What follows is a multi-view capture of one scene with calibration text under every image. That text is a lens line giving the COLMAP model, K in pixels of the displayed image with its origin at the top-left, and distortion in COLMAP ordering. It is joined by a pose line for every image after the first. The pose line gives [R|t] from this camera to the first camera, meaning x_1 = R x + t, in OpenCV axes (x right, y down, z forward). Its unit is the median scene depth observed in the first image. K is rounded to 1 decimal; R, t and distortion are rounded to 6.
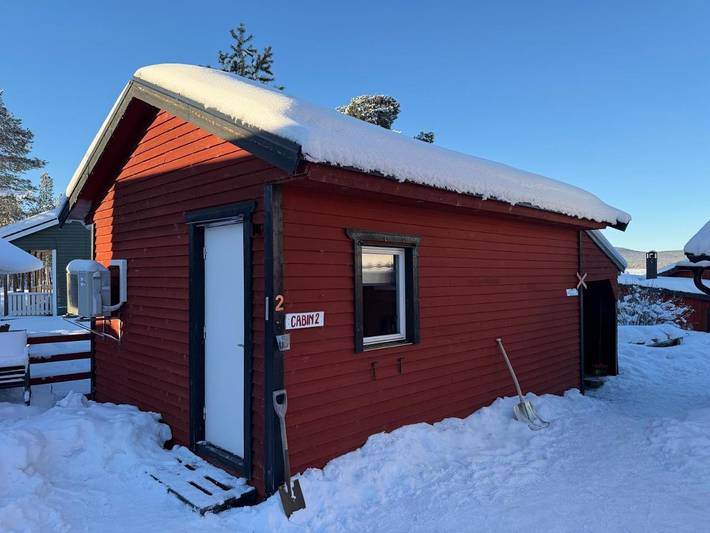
lens RADIAL K [[533.9, 0, 359.4], [0, 533.9, 271.2], [0, 0, 1]] dist [-0.003935, -0.001174]
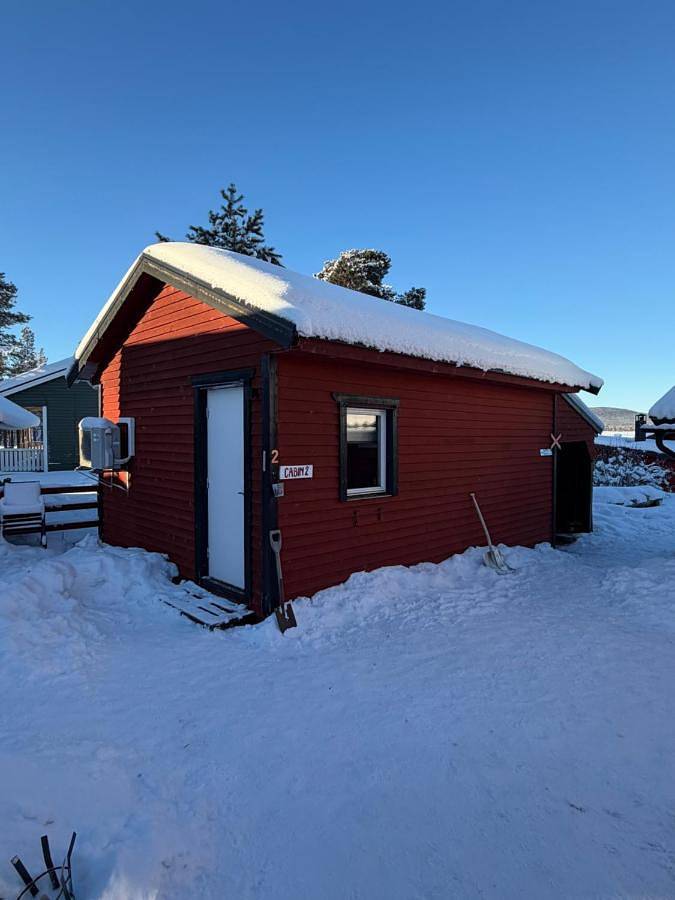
lens RADIAL K [[540.5, 0, 339.0], [0, 540.5, 457.0], [0, 0, 1]] dist [-0.005204, -0.000444]
pose [[0.999838, 0.010533, -0.014572, 0.005571], [-0.009814, 0.998774, 0.048510, 0.001383], [0.015065, -0.048359, 0.998716, -0.132613]]
